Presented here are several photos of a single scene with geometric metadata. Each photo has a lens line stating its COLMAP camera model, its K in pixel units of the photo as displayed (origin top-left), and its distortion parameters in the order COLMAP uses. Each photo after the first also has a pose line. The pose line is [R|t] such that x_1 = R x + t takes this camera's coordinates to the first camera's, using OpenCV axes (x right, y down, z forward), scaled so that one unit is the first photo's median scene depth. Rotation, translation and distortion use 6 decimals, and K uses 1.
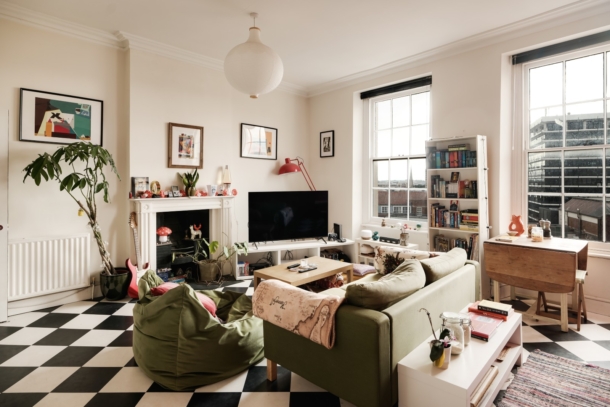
lens RADIAL K [[308.2, 0, 305.0], [0, 308.2, 203.5], [0, 0, 1]] dist [0.002602, 0.000741]
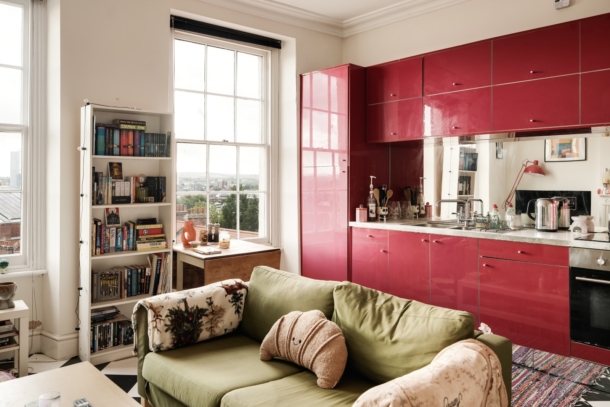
lens RADIAL K [[501.5, 0, 306.1], [0, 501.5, 182.8], [0, 0, 1]] dist [0.006374, 0.001458]
pose [[0.053298, -0.004917, 0.998567, -0.522447], [0.045478, 0.998962, 0.002492, -0.046164], [-0.997543, 0.045280, 0.053466, 0.578977]]
